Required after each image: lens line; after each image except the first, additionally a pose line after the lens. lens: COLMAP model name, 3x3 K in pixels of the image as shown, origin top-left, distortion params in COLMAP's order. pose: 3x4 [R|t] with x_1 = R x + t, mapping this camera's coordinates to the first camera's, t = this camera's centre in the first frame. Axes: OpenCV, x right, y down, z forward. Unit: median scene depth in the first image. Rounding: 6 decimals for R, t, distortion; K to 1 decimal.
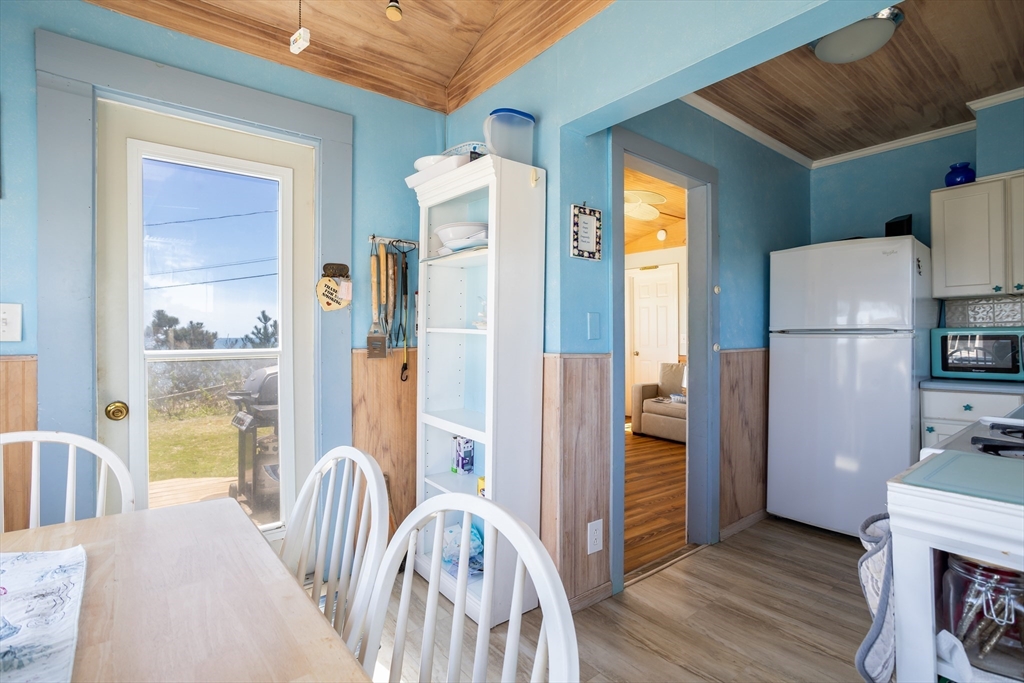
lens RADIAL K [[502.3, 0, 508.0], [0, 502.3, 329.7], [0, 0, 1]] dist [-0.059074, 0.037034]
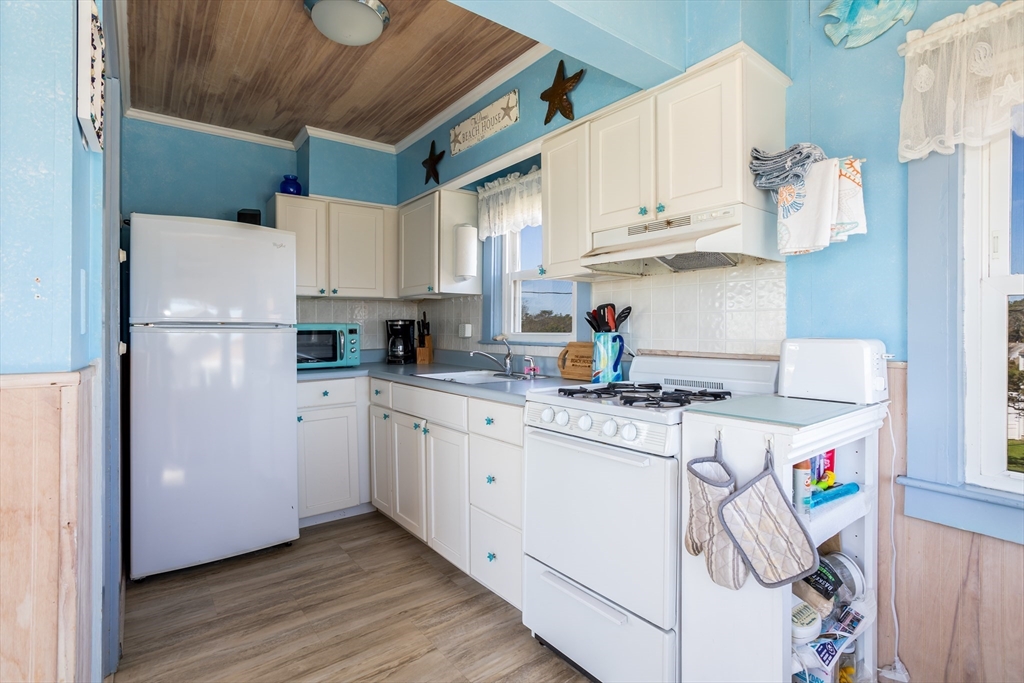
lens RADIAL K [[491.1, 0, 514.8], [0, 491.1, 331.5], [0, 0, 1]] dist [-0.056280, 0.033525]
pose [[0.015074, 0.001699, 0.999885, -0.178511], [-0.010794, 0.999941, -0.001536, 0.010610], [-0.999828, -0.010770, 0.015092, 0.508428]]
